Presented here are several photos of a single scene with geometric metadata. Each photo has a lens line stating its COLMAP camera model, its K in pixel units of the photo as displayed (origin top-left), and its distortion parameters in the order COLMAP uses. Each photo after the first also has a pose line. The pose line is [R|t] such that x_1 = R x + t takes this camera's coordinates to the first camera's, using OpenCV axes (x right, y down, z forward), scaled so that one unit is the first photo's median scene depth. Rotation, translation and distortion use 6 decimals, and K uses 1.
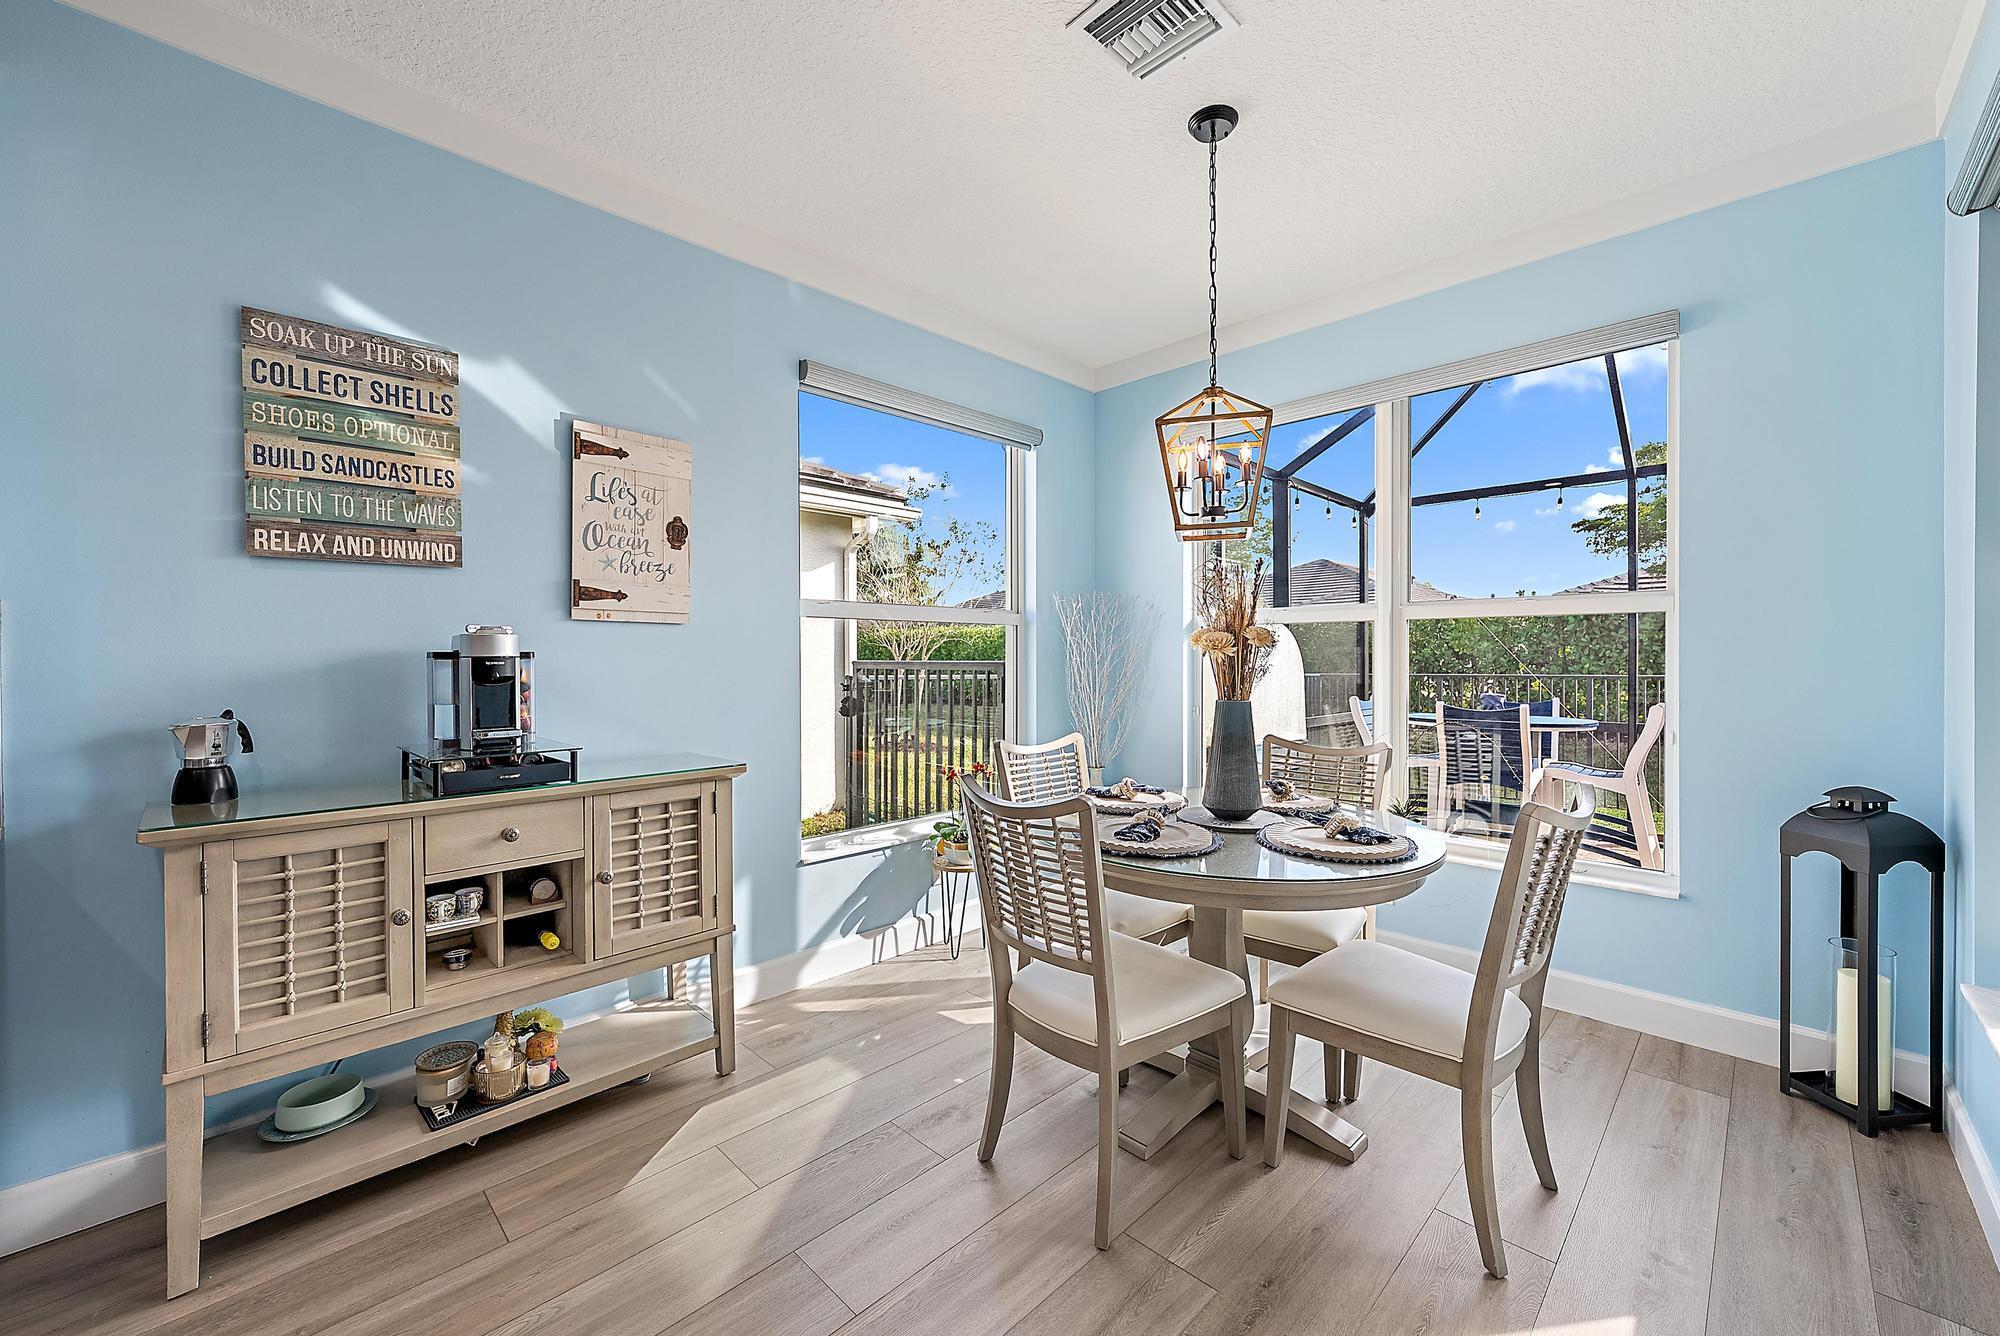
lens RADIAL K [[791.9, 0, 1010.9], [0, 791.9, 669.7], [0, 0, 1]] dist [-0.000034, -0.000038]
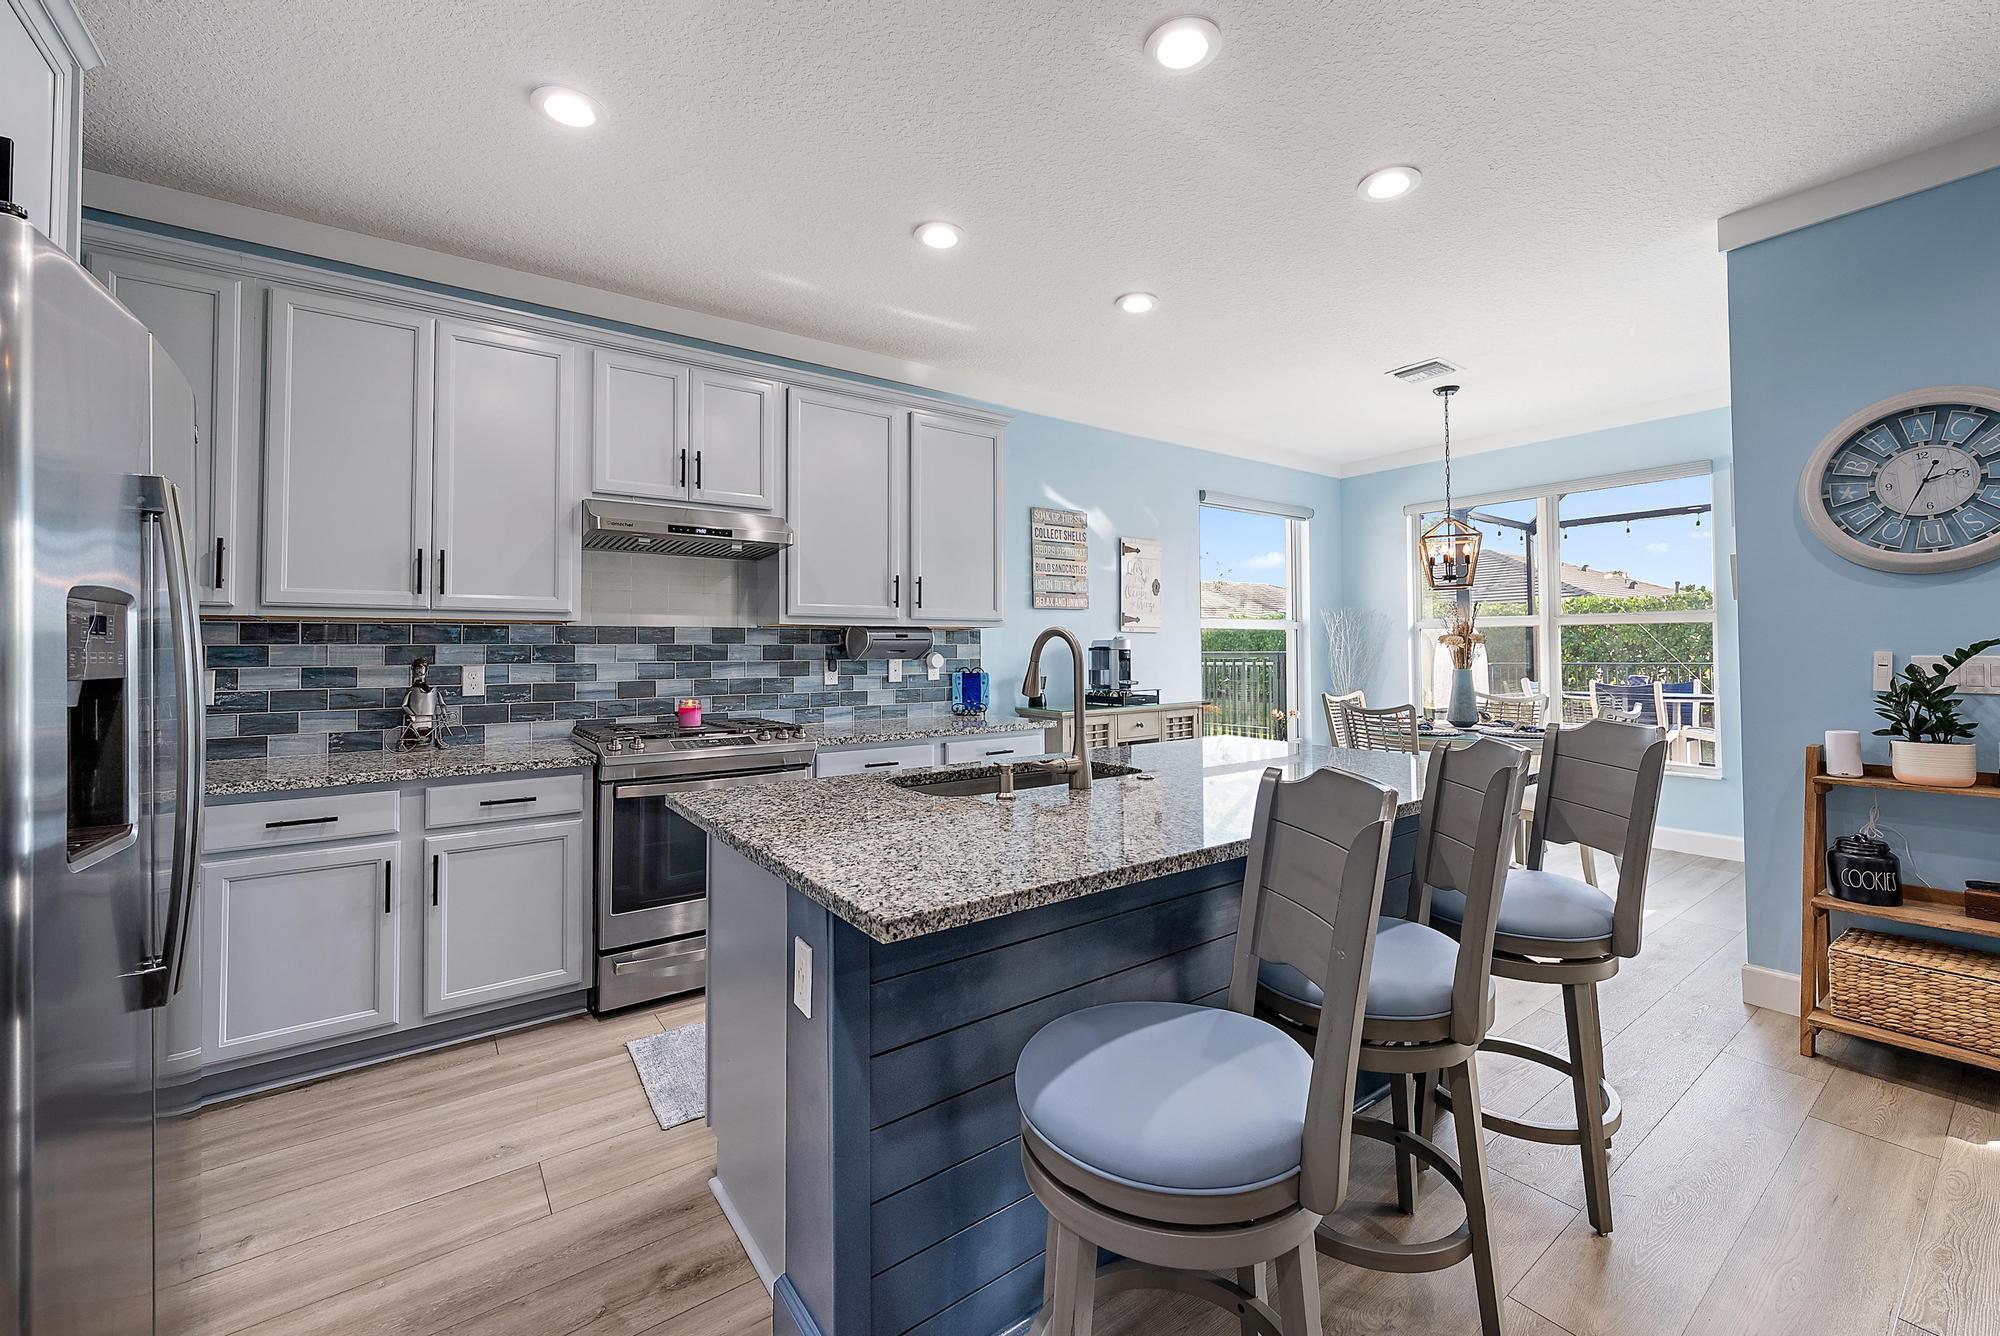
lens RADIAL K [[804.4, 0, 1020.4], [0, 804.4, 637.6], [0, 0, 1]] dist [0.000429, 0.000045]
pose [[0.988988, -0.005941, -0.147876, -0.518015], [0.001332, 0.999511, -0.031245, 0.018941], [0.147989, 0.030704, 0.988512, -1.174295]]
